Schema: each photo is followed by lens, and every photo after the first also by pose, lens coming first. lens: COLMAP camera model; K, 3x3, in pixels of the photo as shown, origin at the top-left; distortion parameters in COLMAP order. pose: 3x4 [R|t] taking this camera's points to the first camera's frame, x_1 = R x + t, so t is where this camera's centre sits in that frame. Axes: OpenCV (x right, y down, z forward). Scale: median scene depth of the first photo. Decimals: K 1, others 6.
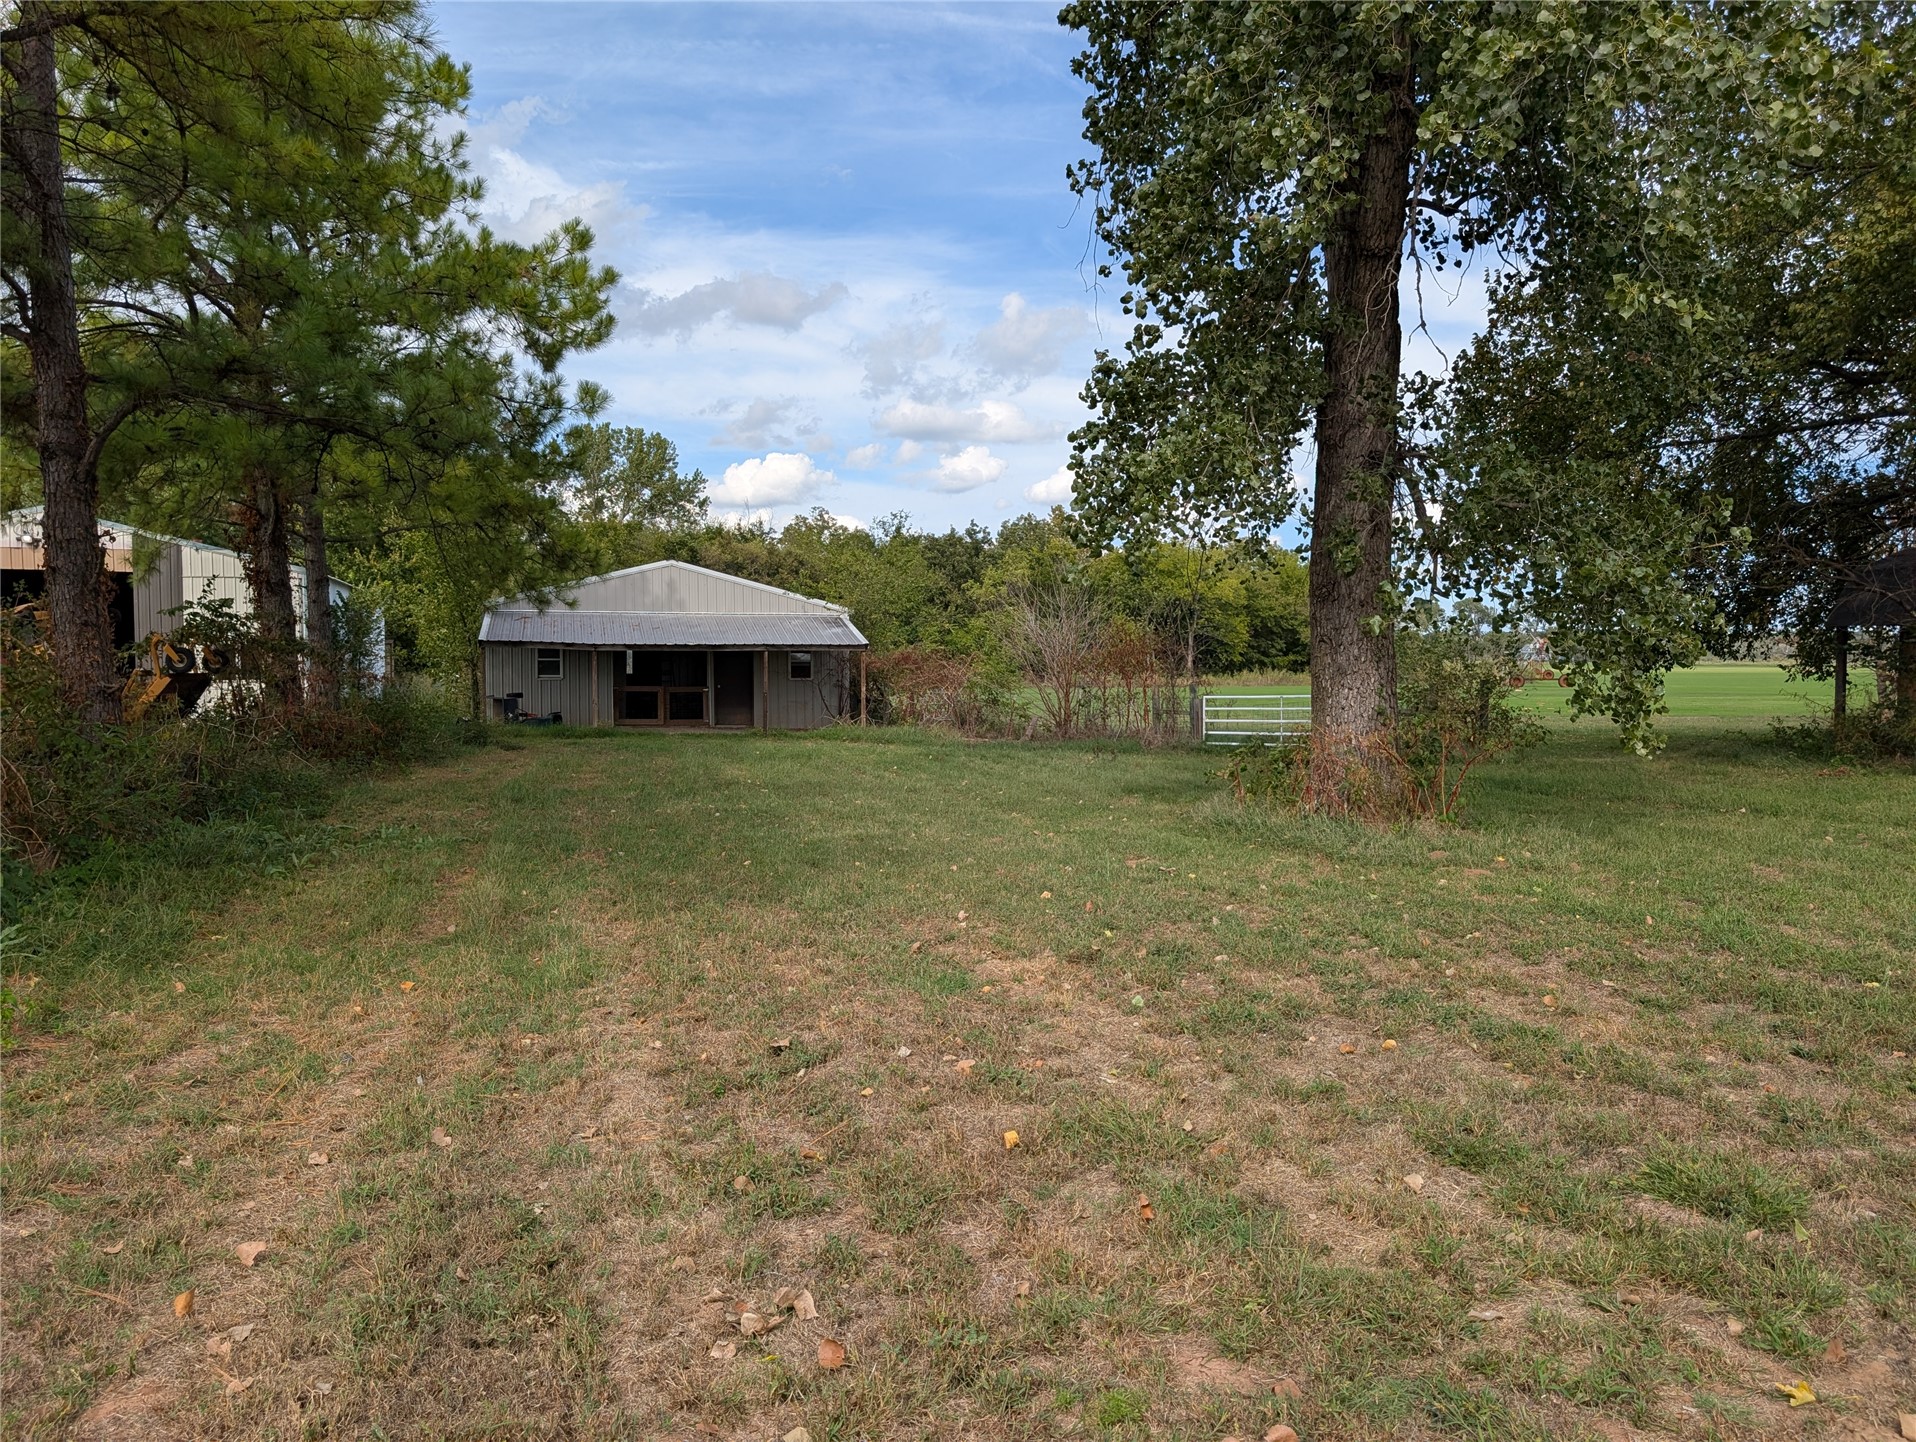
lens RADIAL K [[1428.0, 0, 952.4], [0, 1428.0, 724.9], [0, 0, 1]] dist [0.049312, -0.008469]
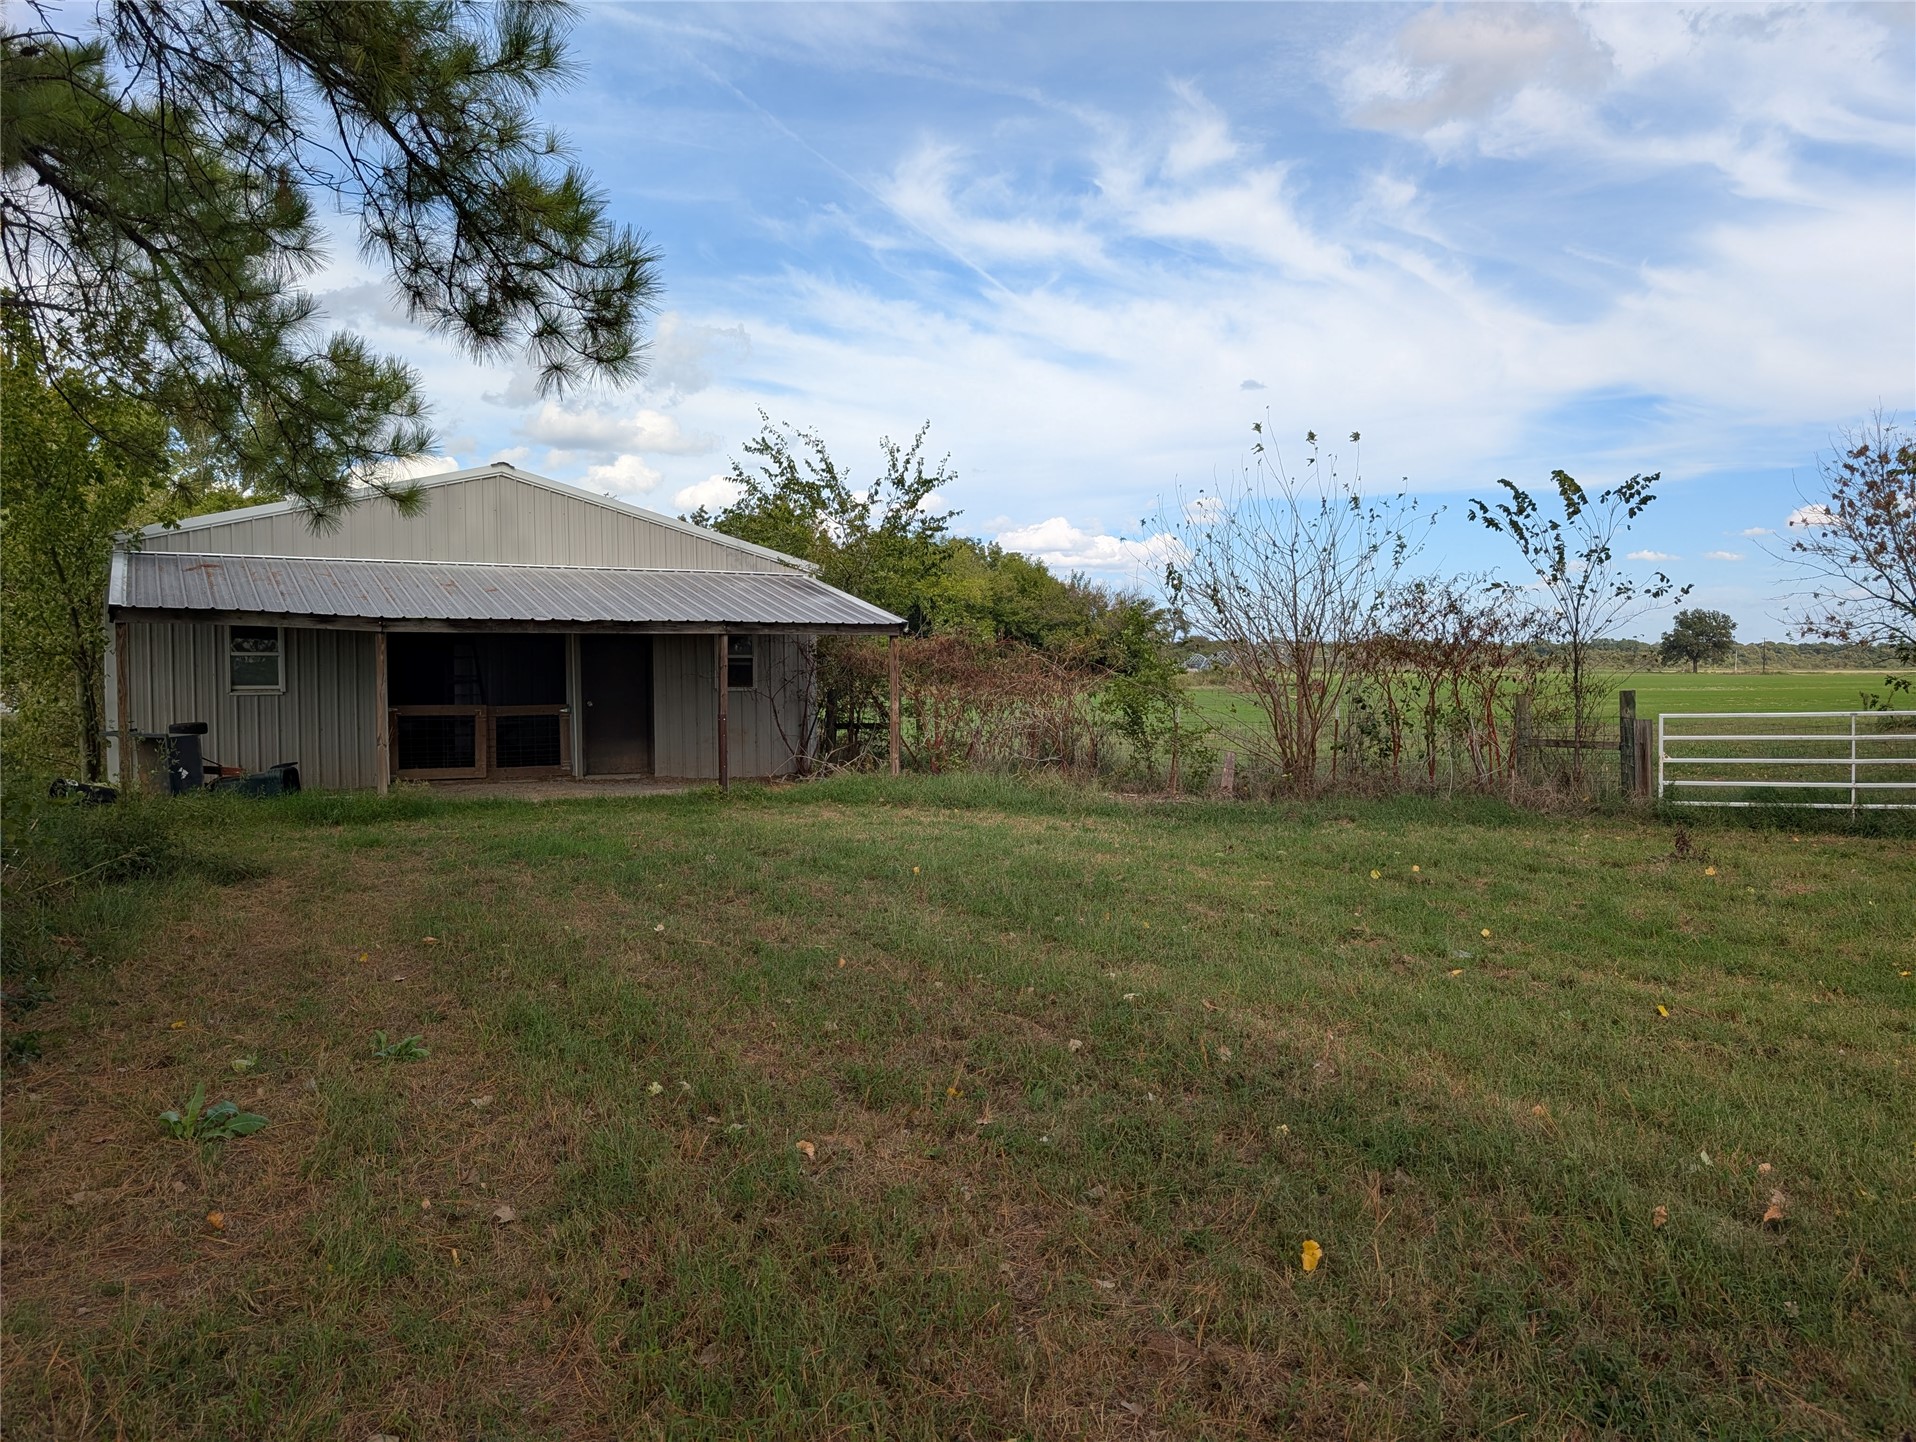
lens RADIAL K [[1428.0, 0, 960.3], [0, 1428.0, 713.6], [0, 0, 1]] dist [0.049312, -0.008469]
pose [[0.968316, -0.012266, 0.249428, -0.173179], [0.016212, 0.999774, -0.013769, -0.014479], [-0.249202, 0.017377, 0.968296, 0.464061]]
